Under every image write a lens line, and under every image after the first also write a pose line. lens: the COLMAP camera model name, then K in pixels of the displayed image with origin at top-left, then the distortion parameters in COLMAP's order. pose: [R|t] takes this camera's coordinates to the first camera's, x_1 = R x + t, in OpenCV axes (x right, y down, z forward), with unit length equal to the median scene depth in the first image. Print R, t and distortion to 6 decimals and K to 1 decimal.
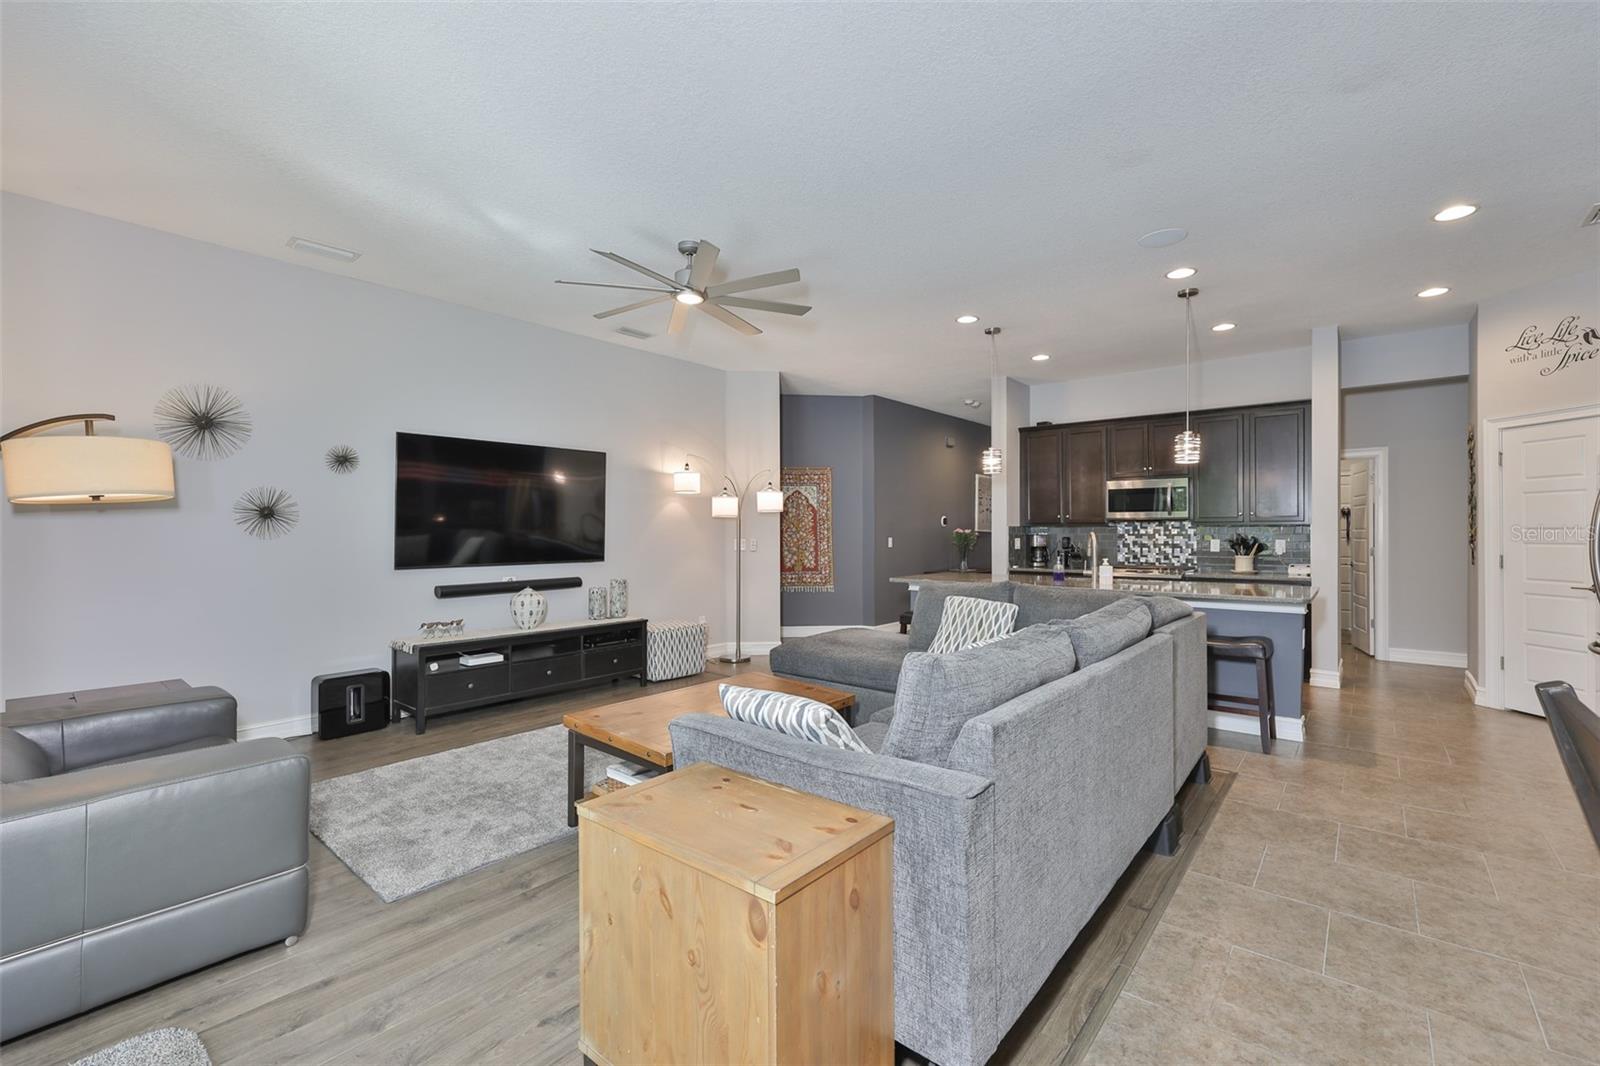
lens RADIAL K [[682.0, 0, 800.0], [0, 682.0, 533.0], [0, 0, 1]] dist [-0.002732, -0.000028]
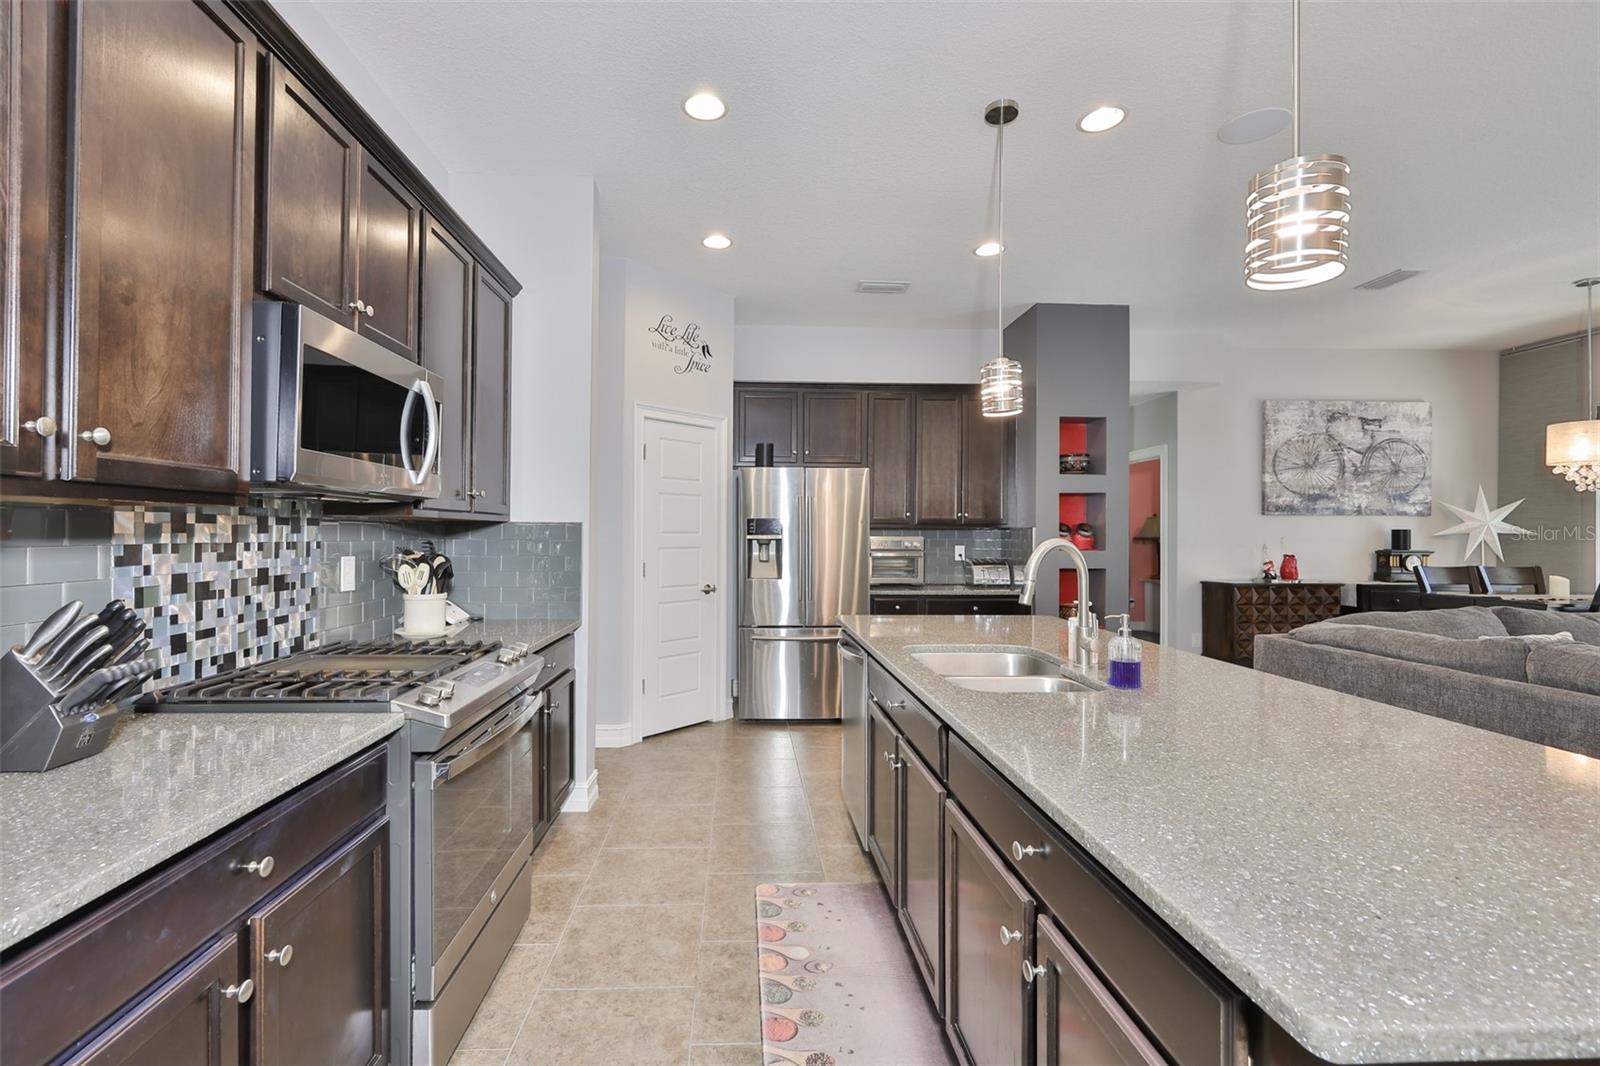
lens RADIAL K [[693.4, 0, 772.0], [0, 693.4, 531.0], [0, 0, 1]] dist [0.010870, 0.000058]
pose [[-0.669138, 0.001824, 0.743136, 0.200569], [-0.002150, 0.999988, -0.004390, -0.002858], [-0.743135, -0.004536, -0.669126, 1.136742]]
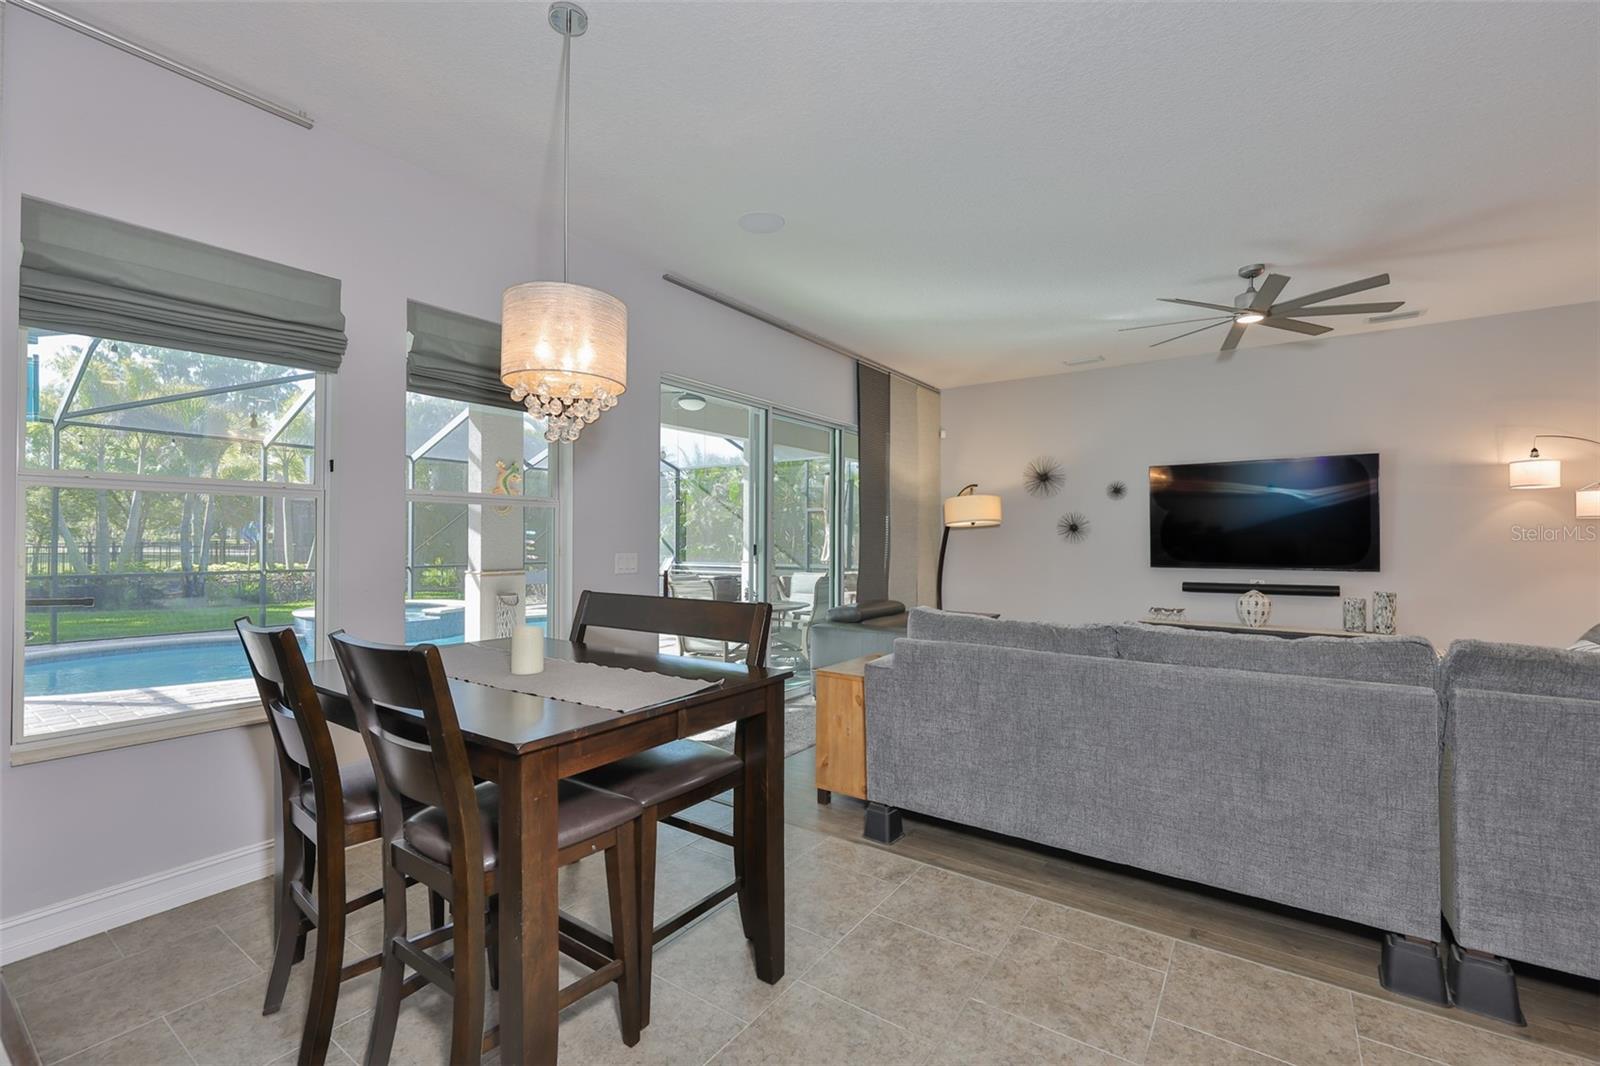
lens RADIAL K [[682.0, 0, 800.0], [0, 682.0, 533.0], [0, 0, 1]] dist [-0.002732, -0.000028]
pose [[0.082841, -0.009212, -0.996520, 0.515766], [-0.002823, 0.999951, -0.009479, 0.000123], [0.996559, 0.003599, 0.082811, 0.134456]]
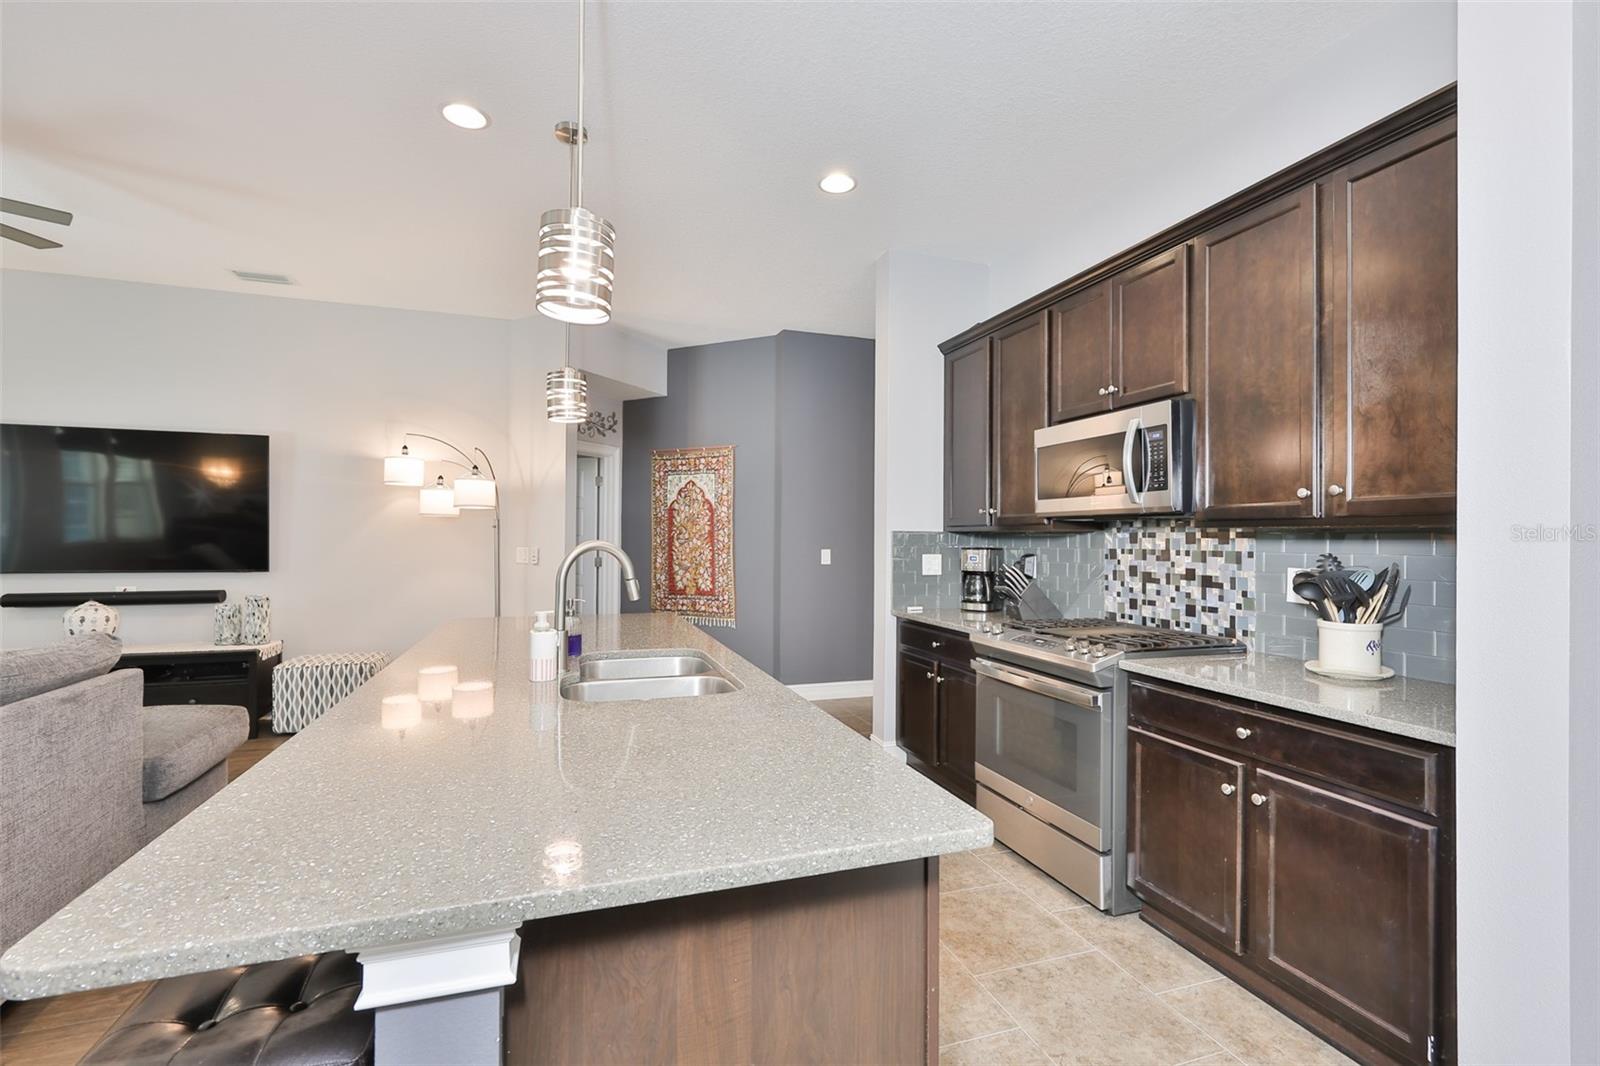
lens RADIAL K [[682.0, 0, 800.0], [0, 682.0, 533.0], [0, 0, 1]] dist [-0.002732, -0.000028]
pose [[0.851702, 0.004091, -0.524010, 0.604958], [-0.011127, 0.999885, -0.010280, -0.002510], [0.523908, 0.014586, 0.851650, 0.592475]]
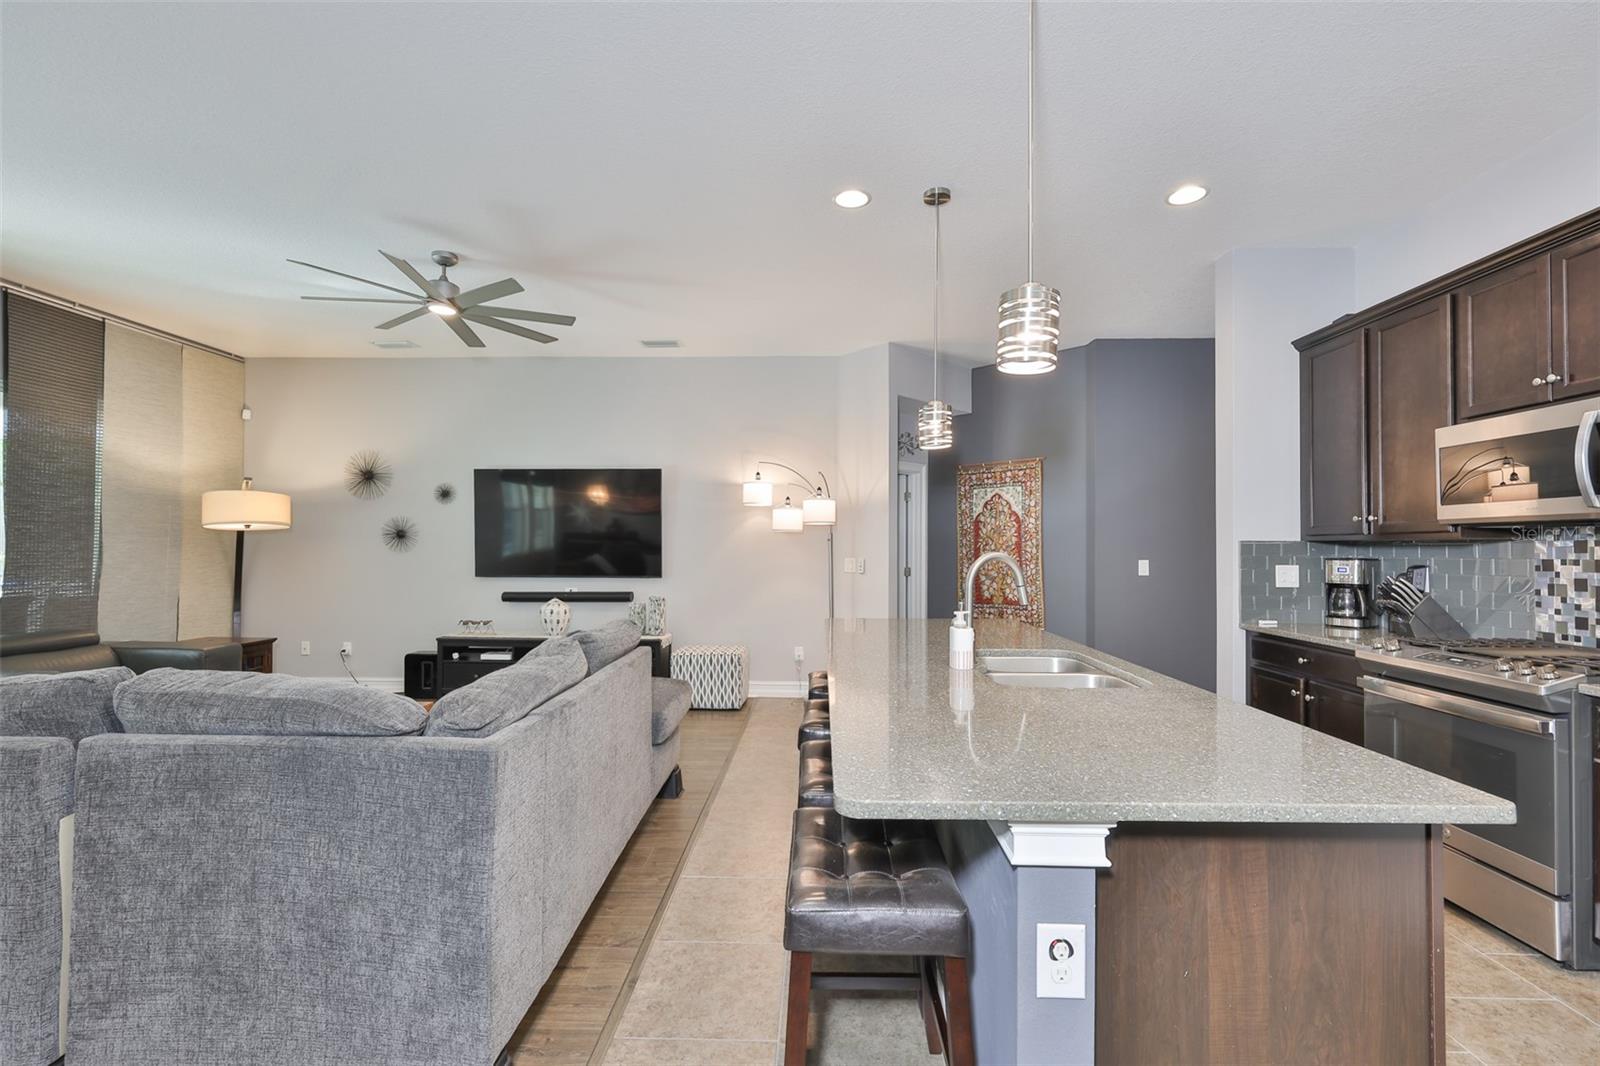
lens RADIAL K [[686.3, 0, 819.6], [0, 686.3, 540.3], [0, 0, 1]] dist [-0.002340, 0.000582]
pose [[0.627493, -0.005514, -0.778603, 0.587186], [-0.006457, 0.999904, -0.012285, -0.002353], [0.778595, 0.012737, 0.627397, 0.504785]]
